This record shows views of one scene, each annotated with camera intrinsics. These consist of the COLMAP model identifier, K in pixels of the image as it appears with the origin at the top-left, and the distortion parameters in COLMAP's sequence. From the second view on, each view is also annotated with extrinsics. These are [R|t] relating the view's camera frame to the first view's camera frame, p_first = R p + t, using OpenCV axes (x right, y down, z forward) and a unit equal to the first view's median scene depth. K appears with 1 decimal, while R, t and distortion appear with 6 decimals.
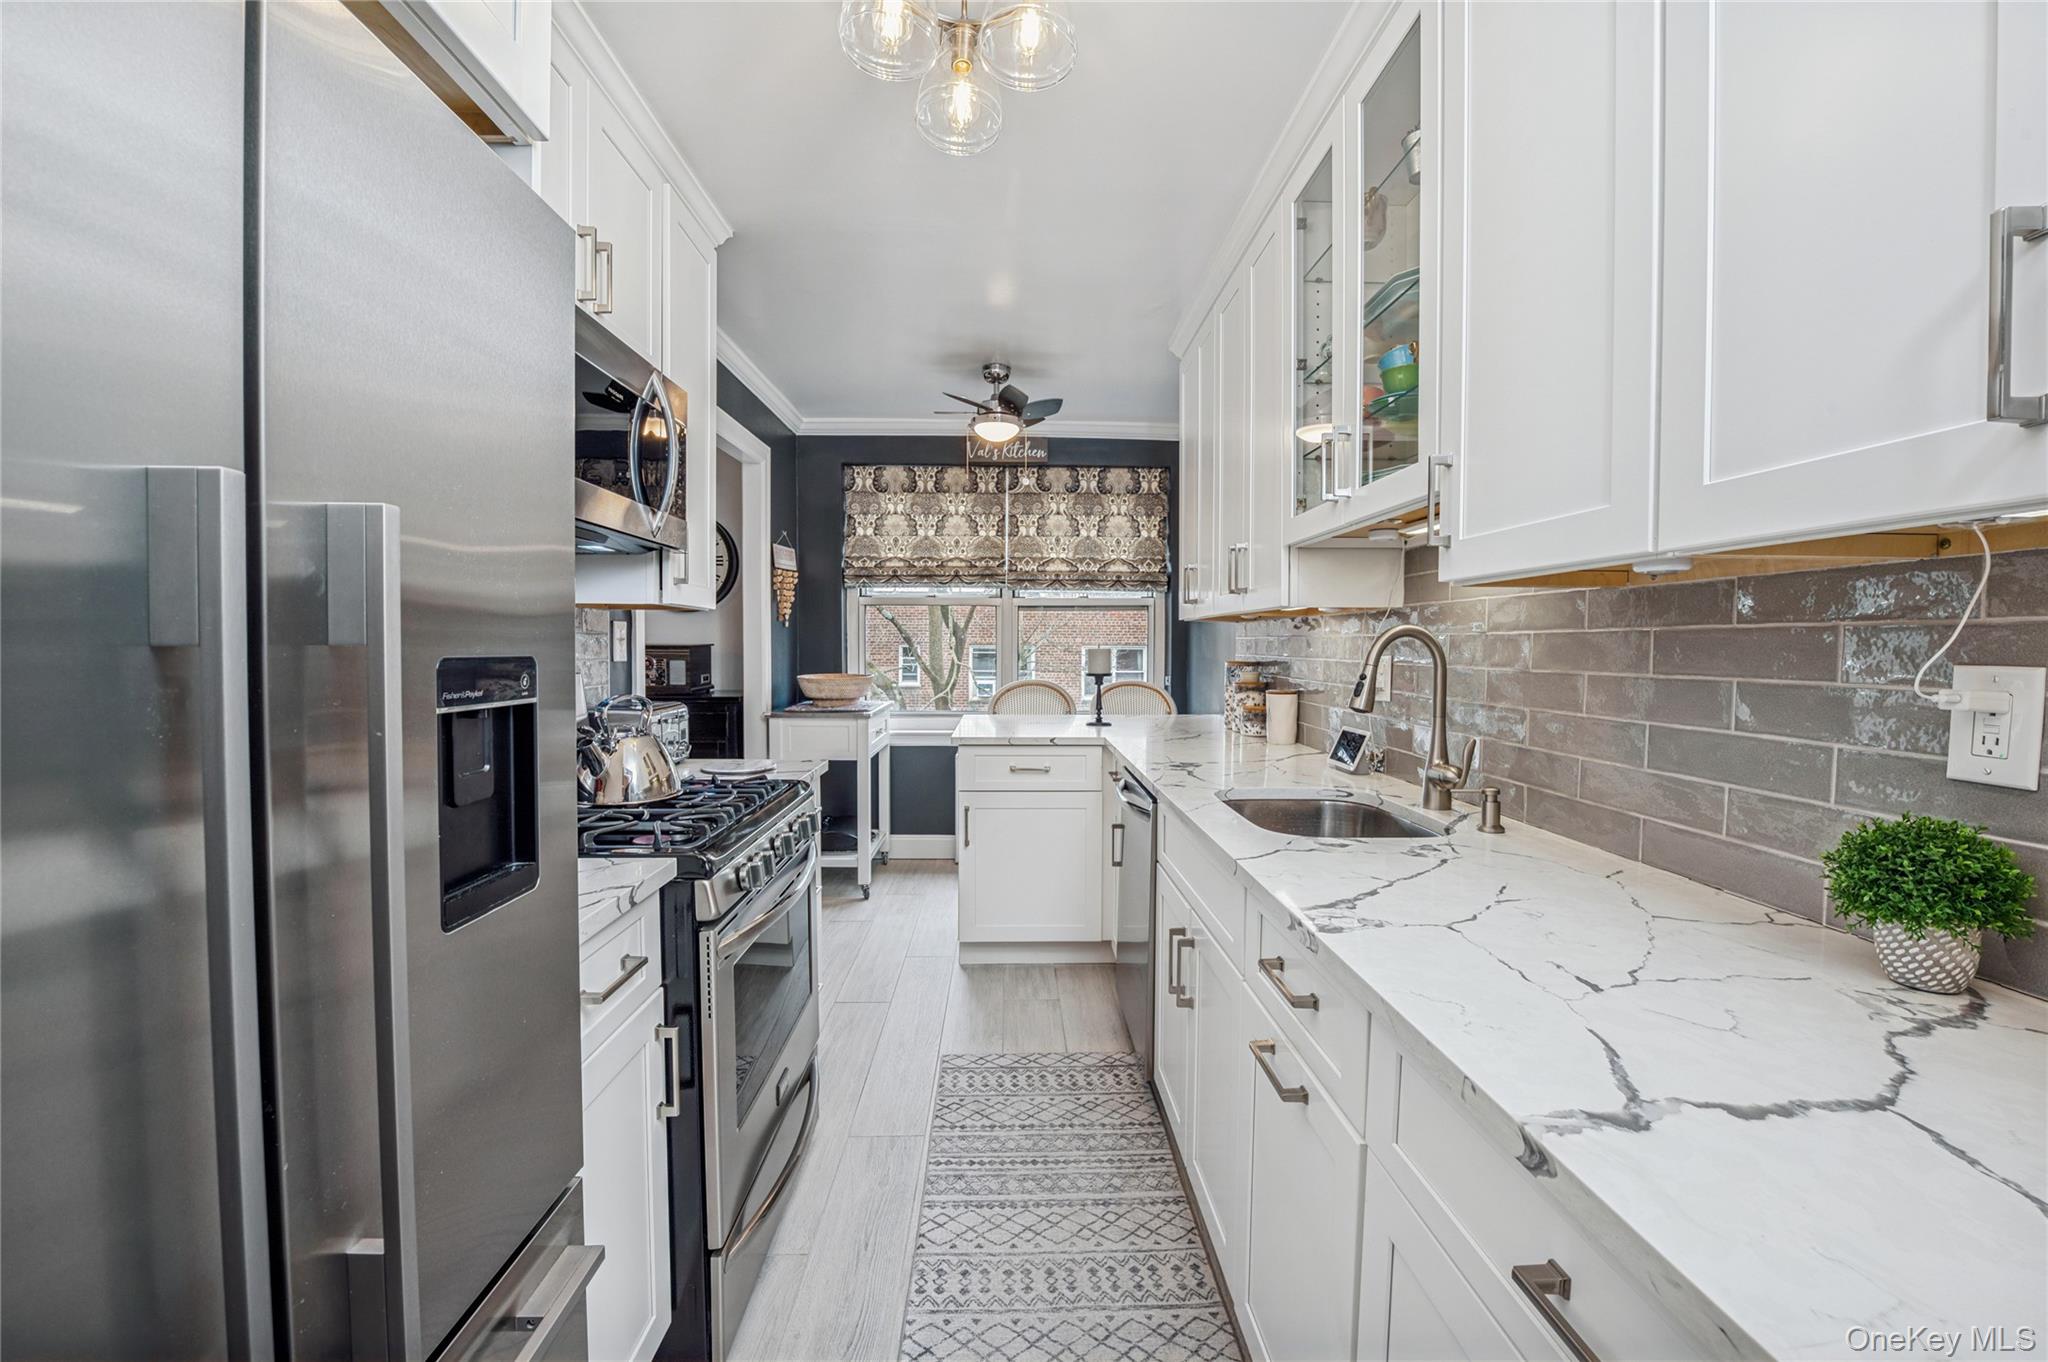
lens RADIAL K [[876.5, 0, 1001.8], [0, 876.5, 677.4], [0, 0, 1]] dist [-0.017138, -0.000022]
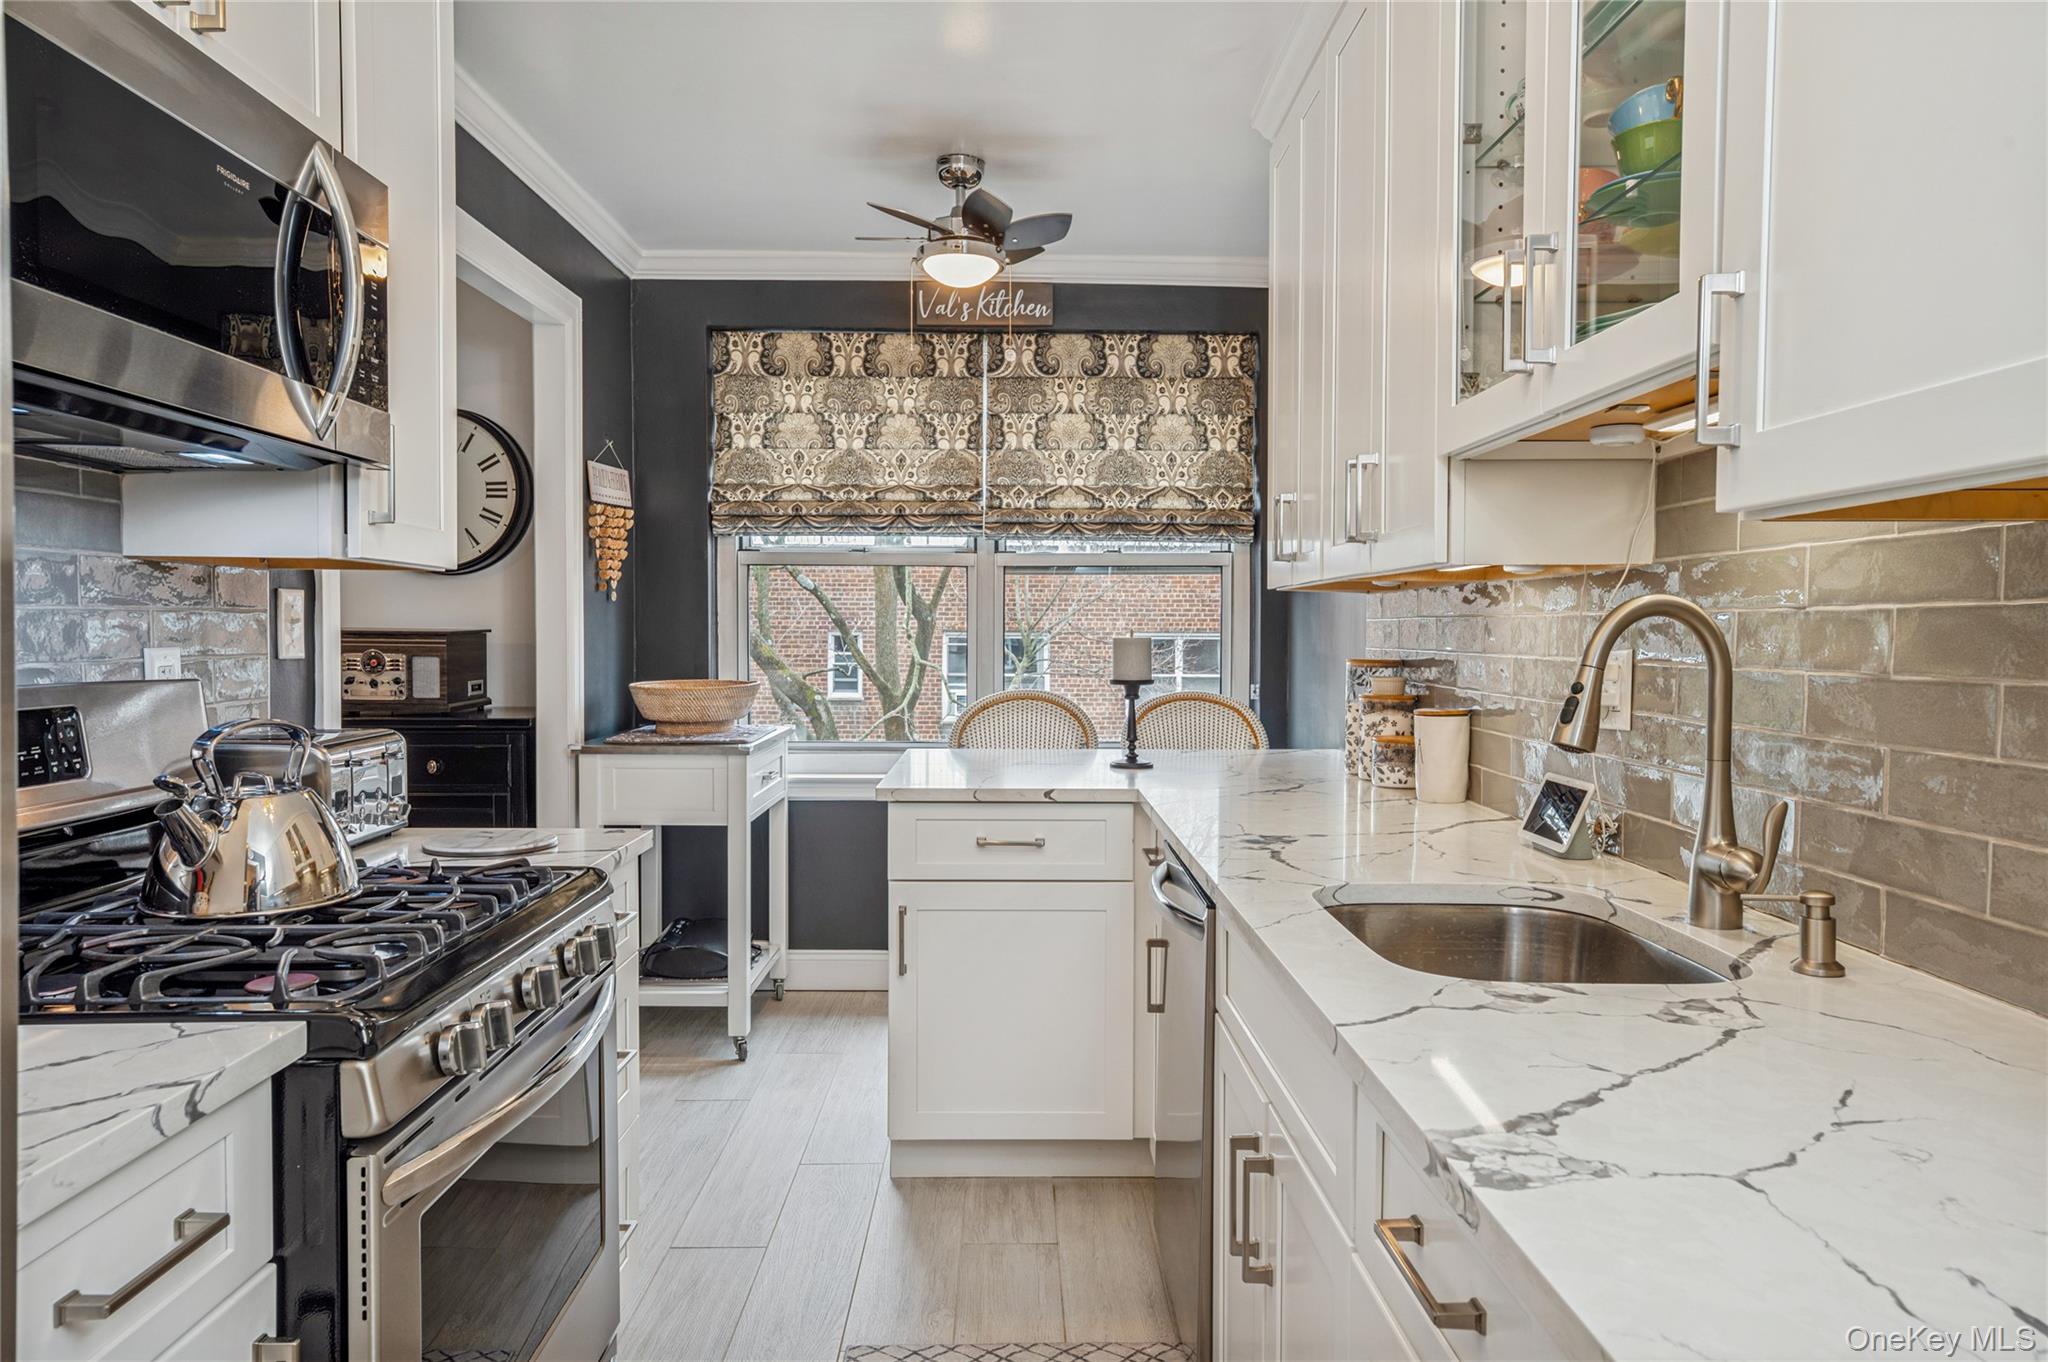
lens RADIAL K [[1375.0, 0, 1007.8], [0, 1375.0, 673.8], [0, 0, 1]] dist [0.022467, 0.008805]
pose [[0.999930, 0.000697, -0.011812, 0.048239], [-0.000780, 0.999975, -0.007043, -0.002345], [0.011807, 0.007052, 0.999905, 0.092553]]
